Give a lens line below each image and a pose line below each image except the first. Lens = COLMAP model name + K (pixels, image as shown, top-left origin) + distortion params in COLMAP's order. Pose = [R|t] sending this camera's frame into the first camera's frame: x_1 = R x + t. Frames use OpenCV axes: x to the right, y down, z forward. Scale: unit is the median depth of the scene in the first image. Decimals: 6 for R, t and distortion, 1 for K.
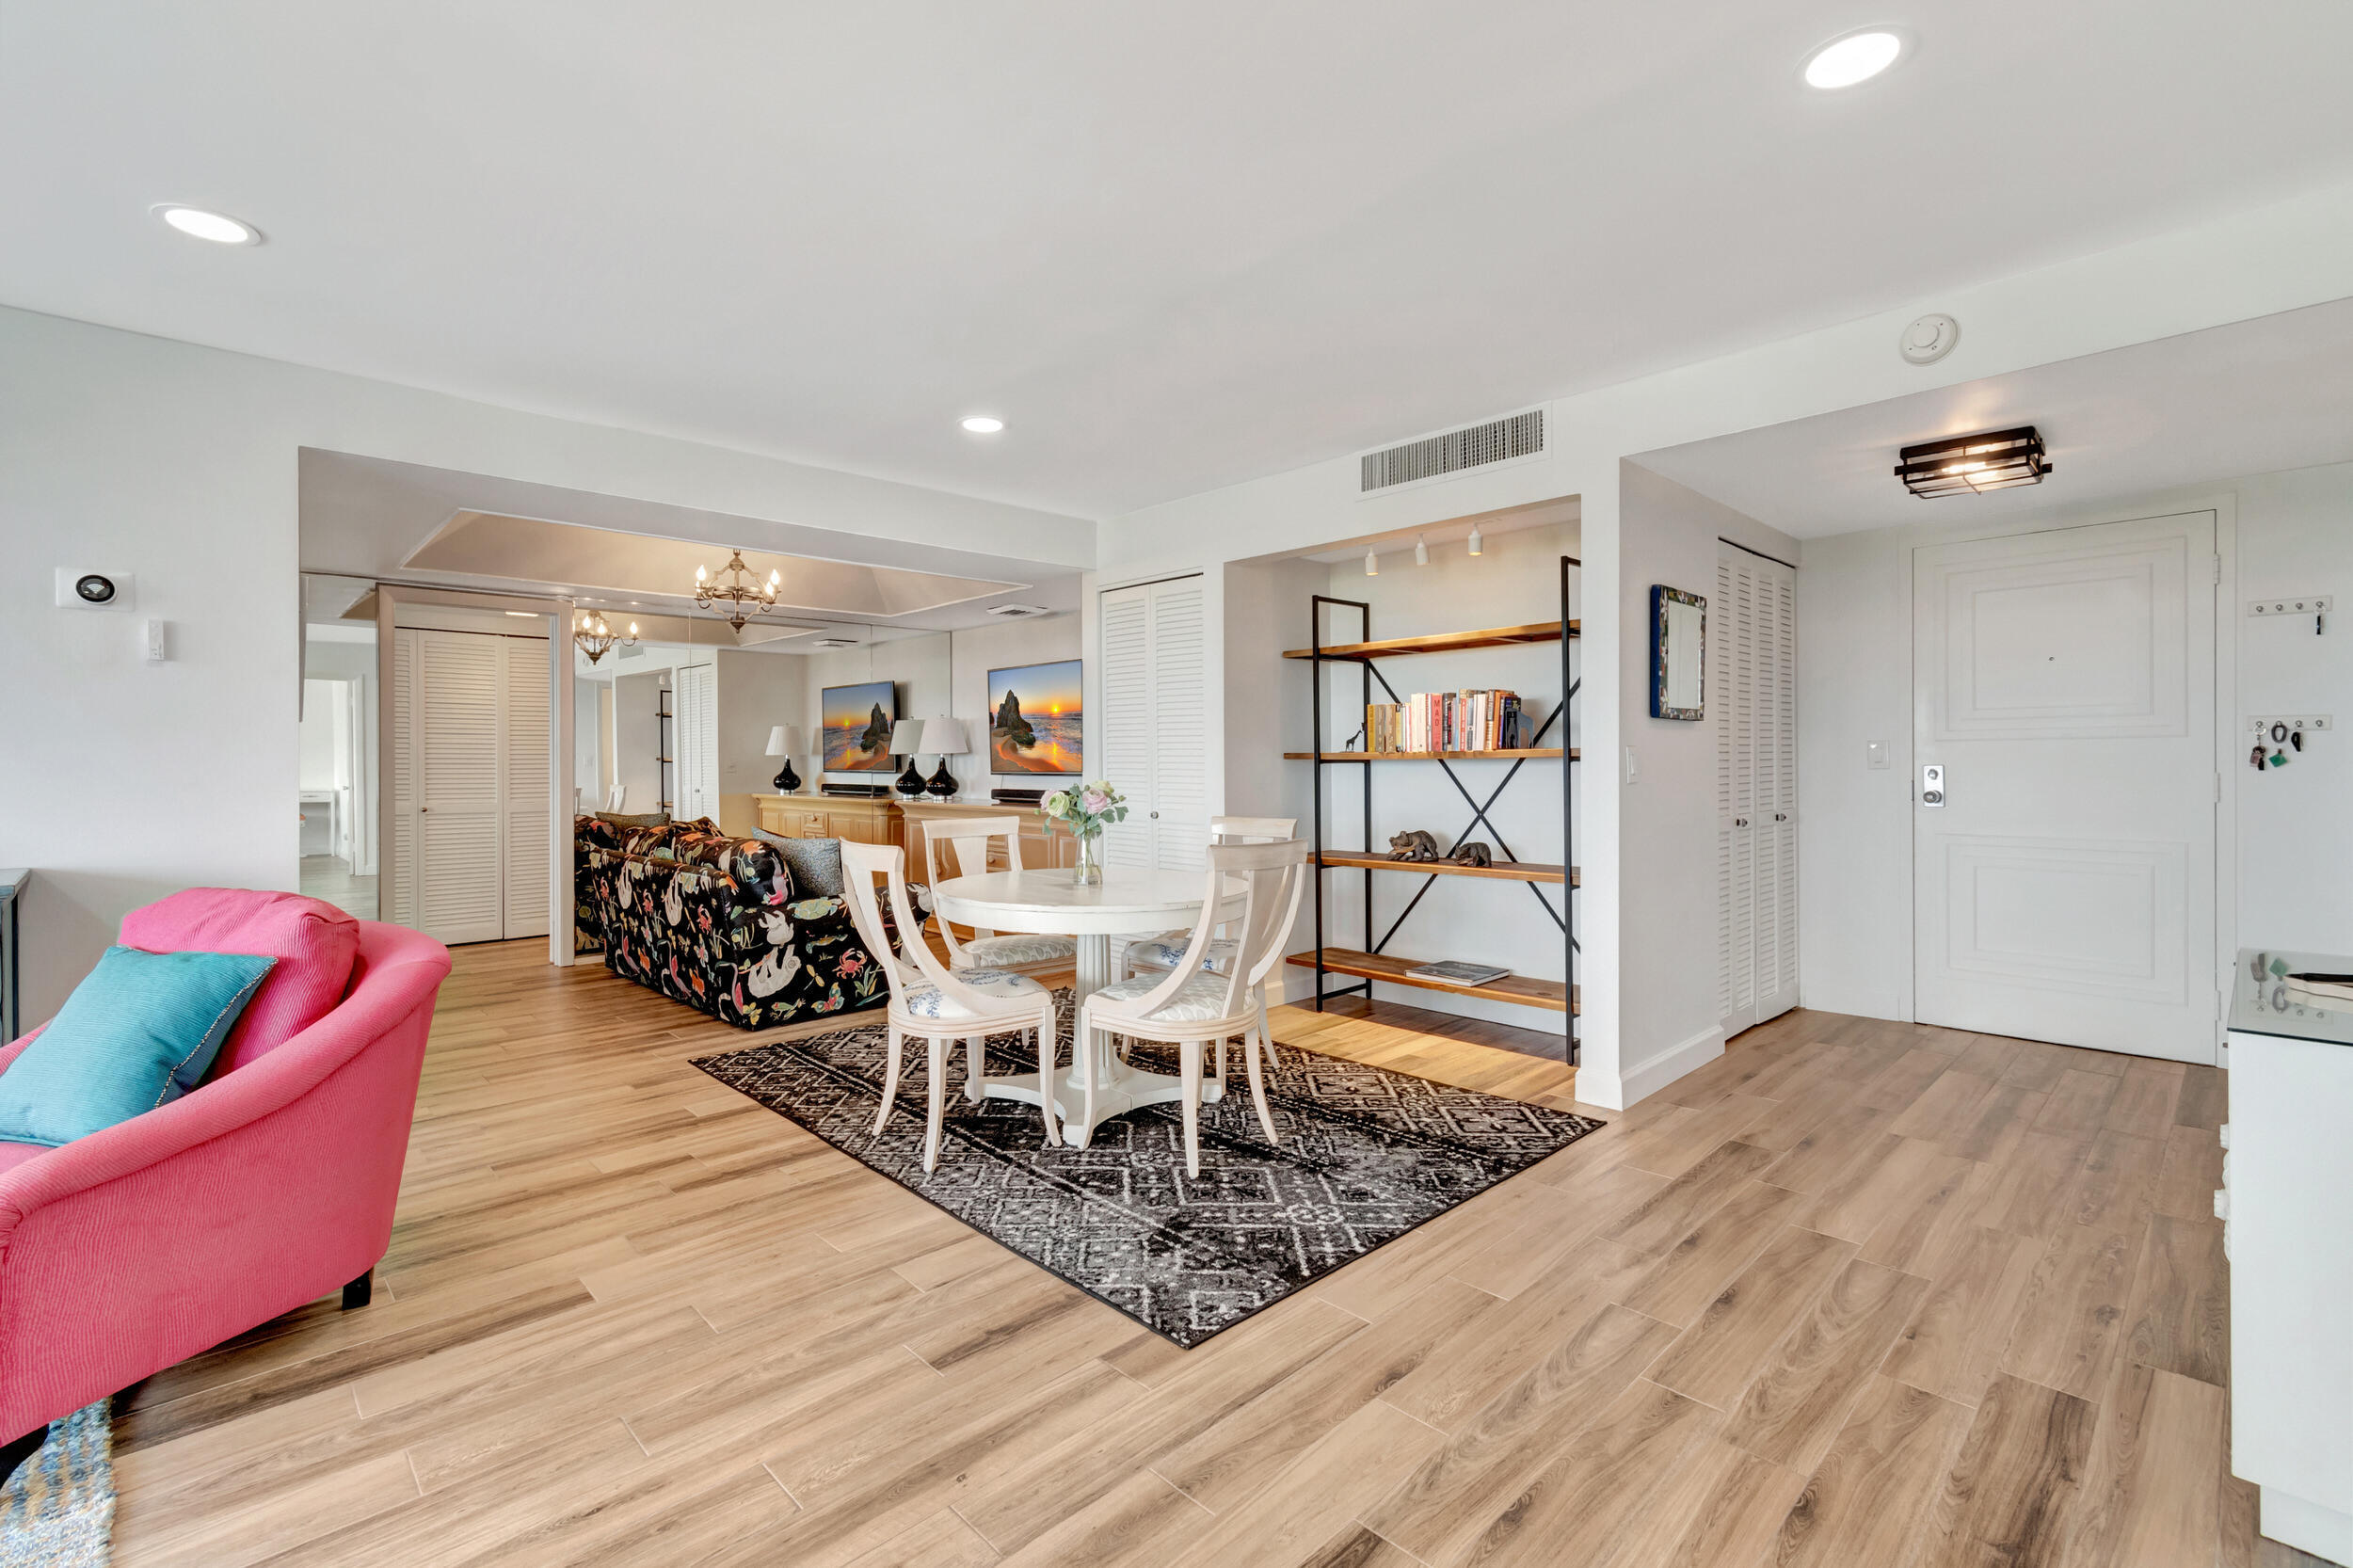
lens RADIAL K [[1046.4, 0, 1164.0], [0, 1046.4, 750.8], [0, 0, 1]] dist [0.012452, -0.000418]
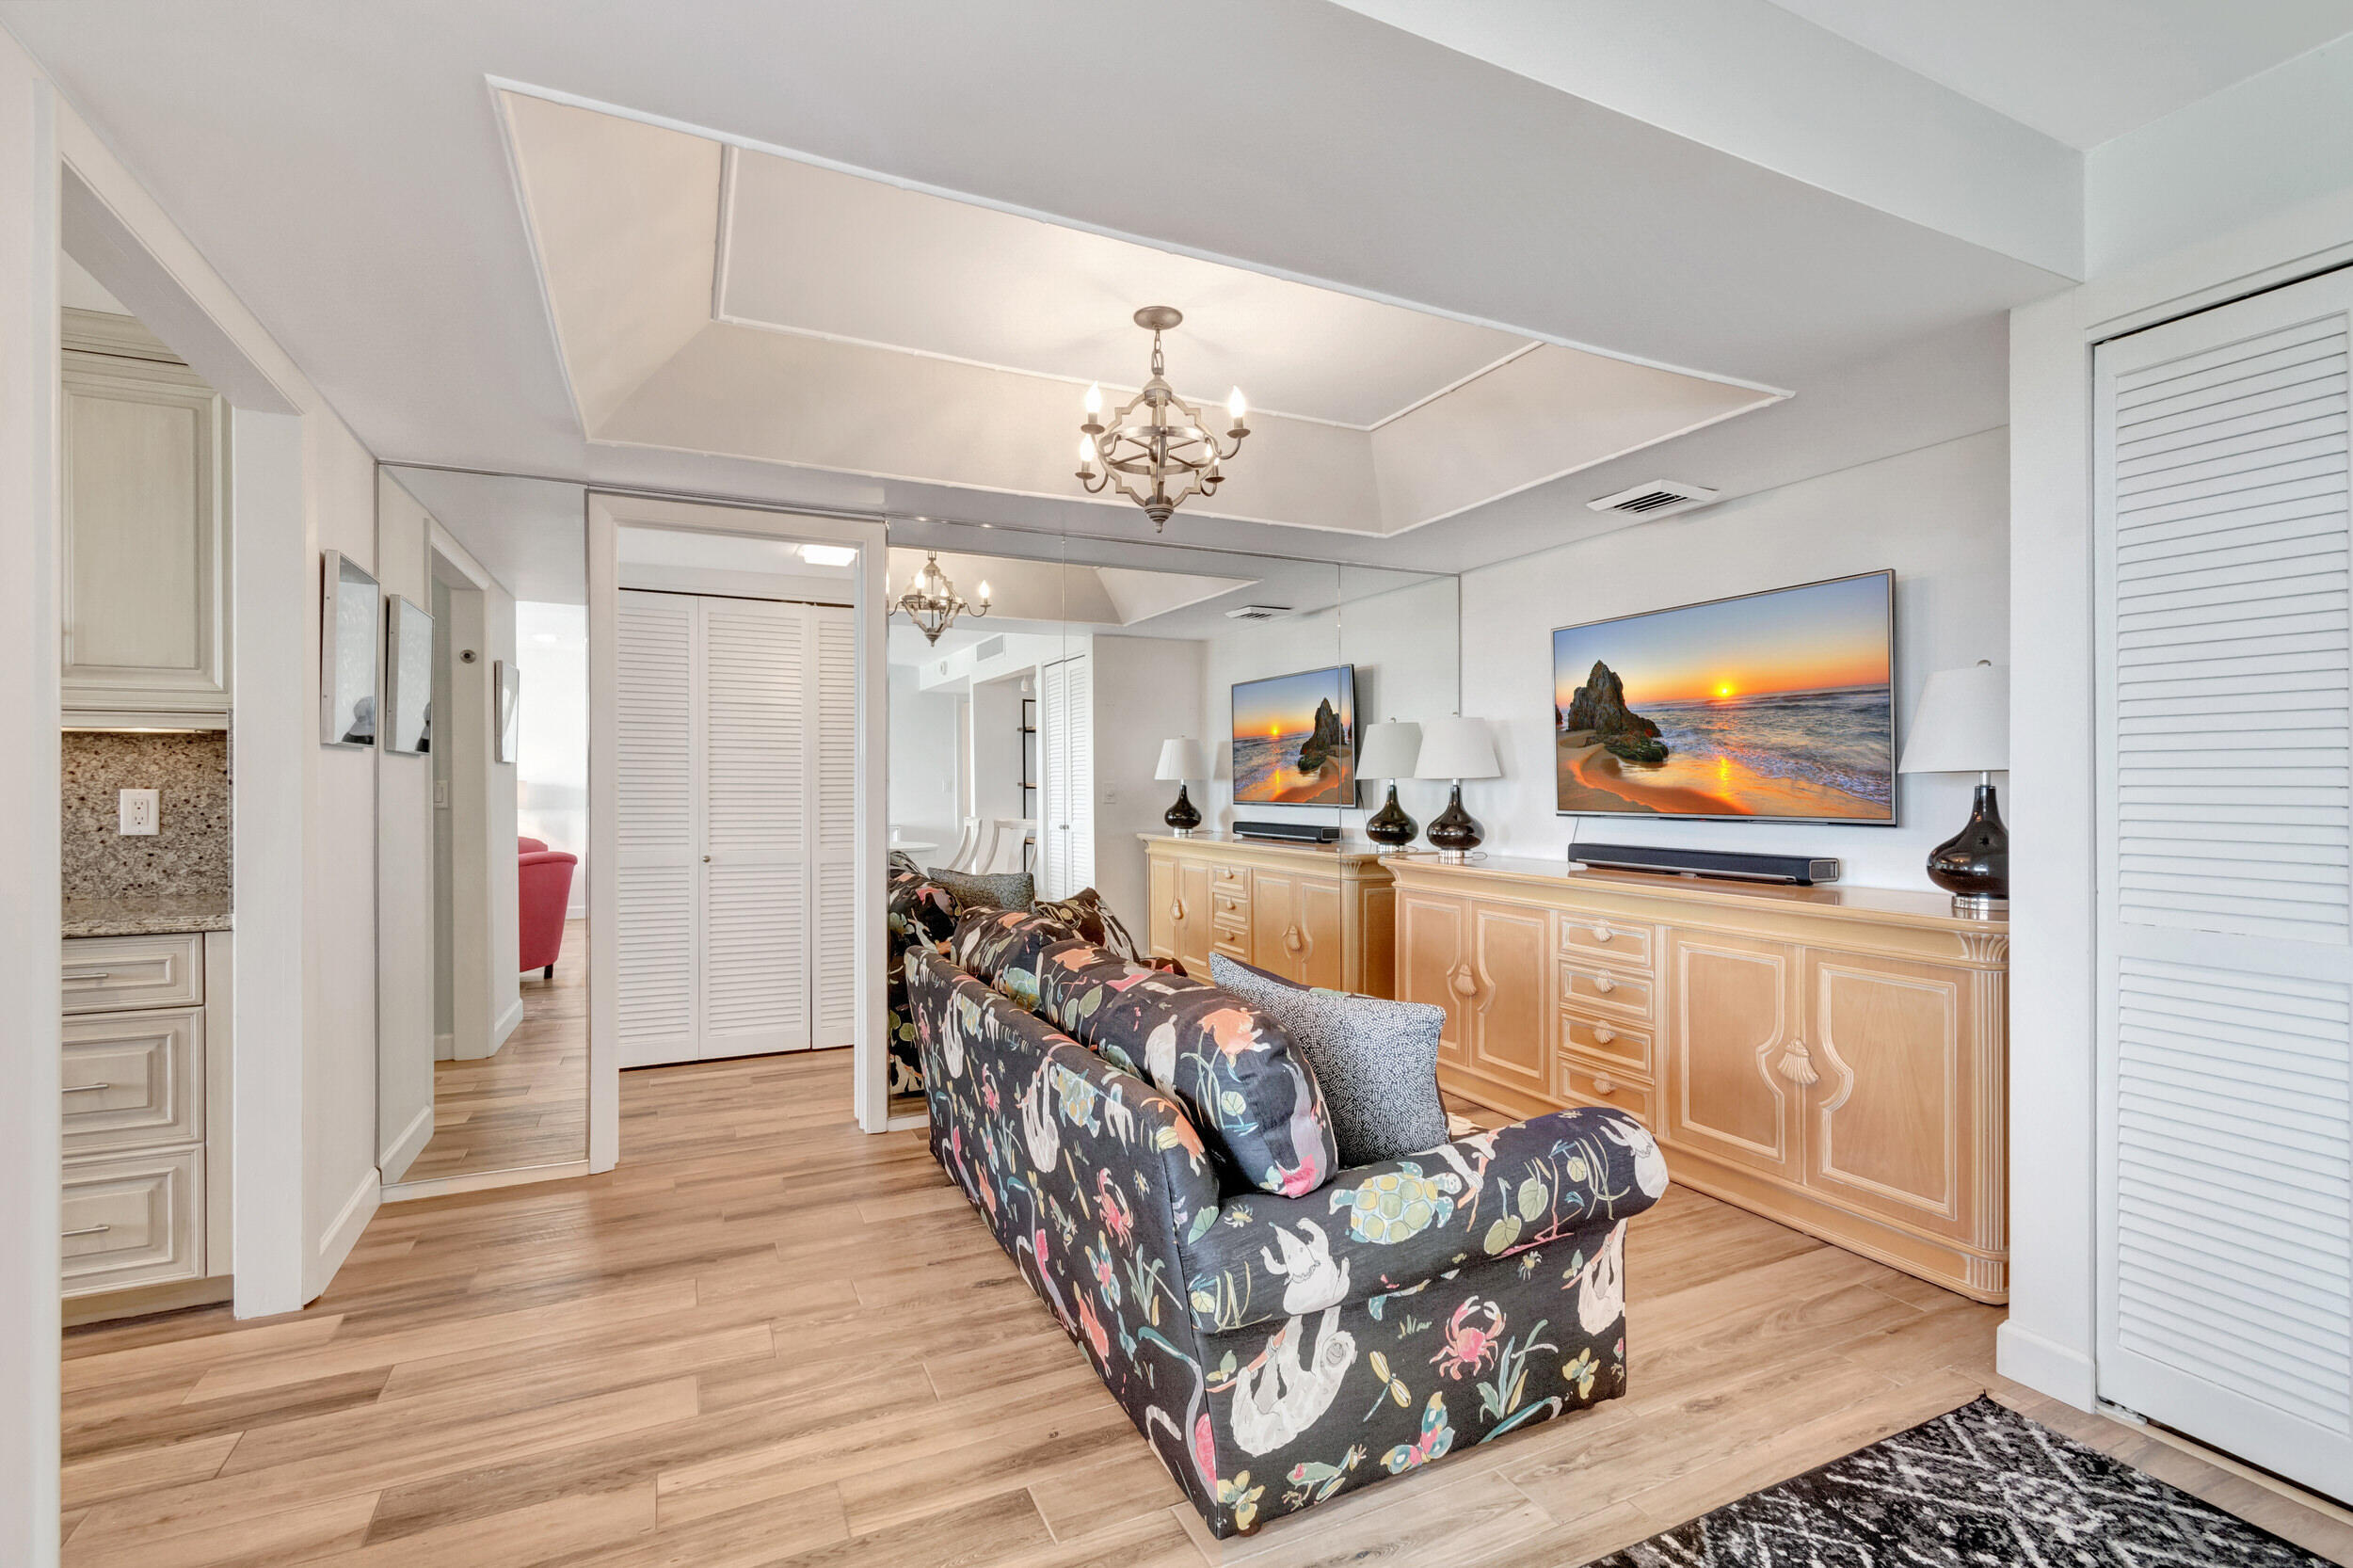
lens RADIAL K [[1047.4, 0, 1166.0], [0, 1047.4, 782.8], [0, 0, 1]] dist [0.002929, -0.001335]
pose [[0.950949, 0.003259, -0.309331, -0.295364], [-0.001069, 0.999973, 0.007250, 0.001997], [0.309347, -0.006564, 0.950927, 0.628812]]
